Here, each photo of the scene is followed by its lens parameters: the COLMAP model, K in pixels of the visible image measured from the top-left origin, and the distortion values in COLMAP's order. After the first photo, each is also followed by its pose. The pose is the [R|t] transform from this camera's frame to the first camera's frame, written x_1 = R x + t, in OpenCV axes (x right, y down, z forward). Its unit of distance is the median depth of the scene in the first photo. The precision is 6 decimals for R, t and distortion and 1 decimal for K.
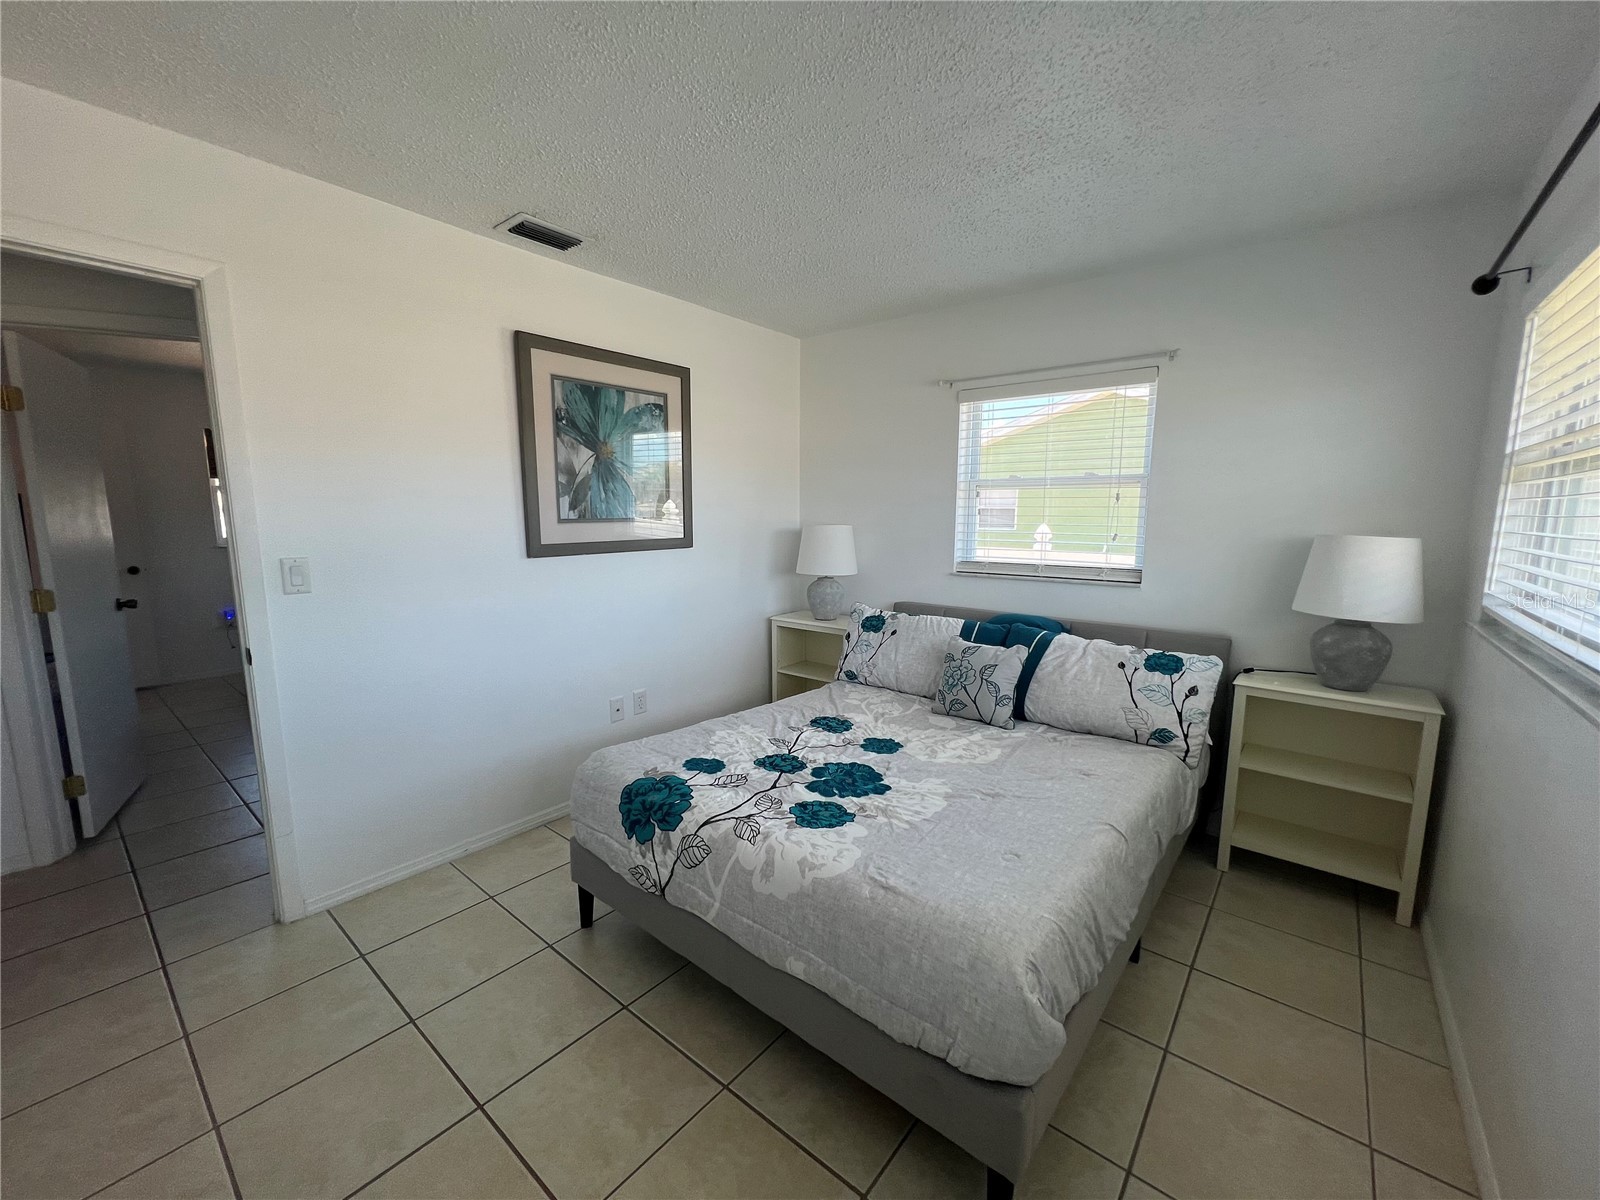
lens RADIAL K [[641.3, 0, 800.3], [0, 641.3, 603.9], [0, 0, 1]] dist [-0.000861, 0.000181]
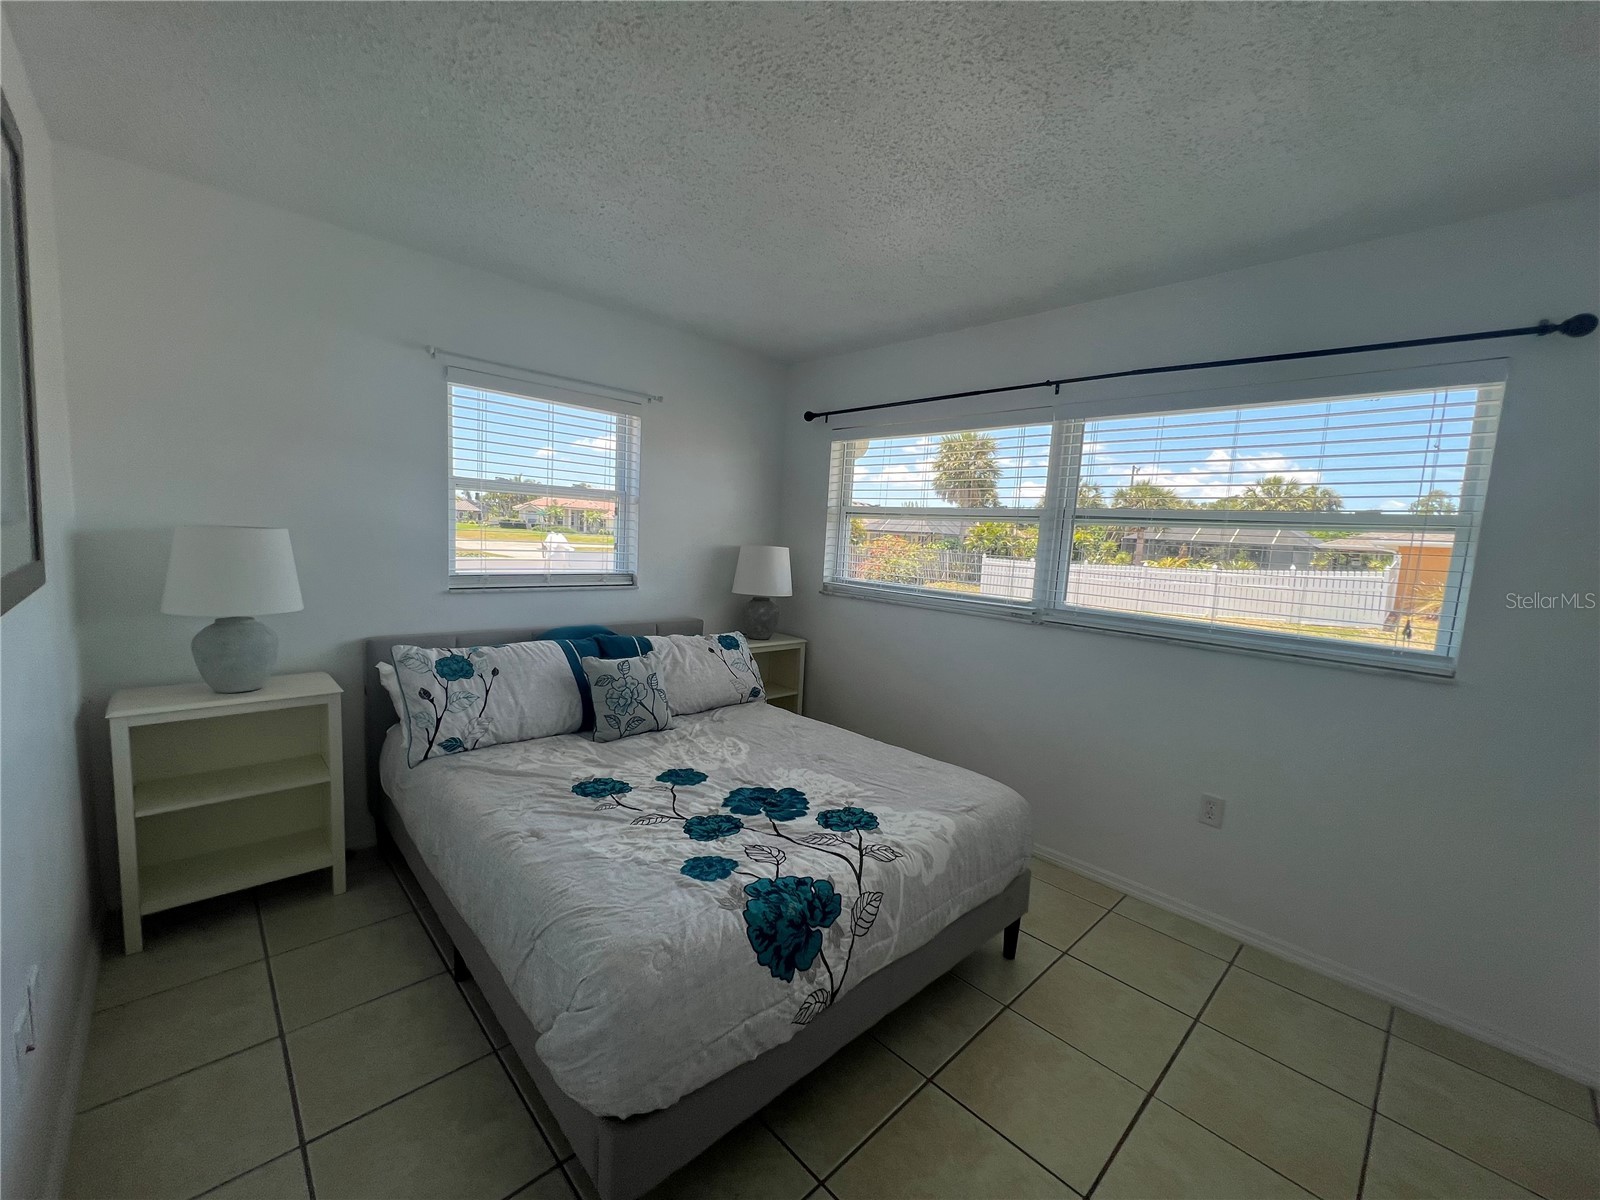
lens RADIAL K [[641.3, 0, 800.3], [0, 641.3, 603.9], [0, 0, 1]] dist [-0.000861, 0.000181]
pose [[0.120834, -0.106631, 0.986929, -0.800986], [0.085594, 0.991630, 0.096659, -0.114025], [-0.988976, 0.072795, 0.128950, 0.728724]]
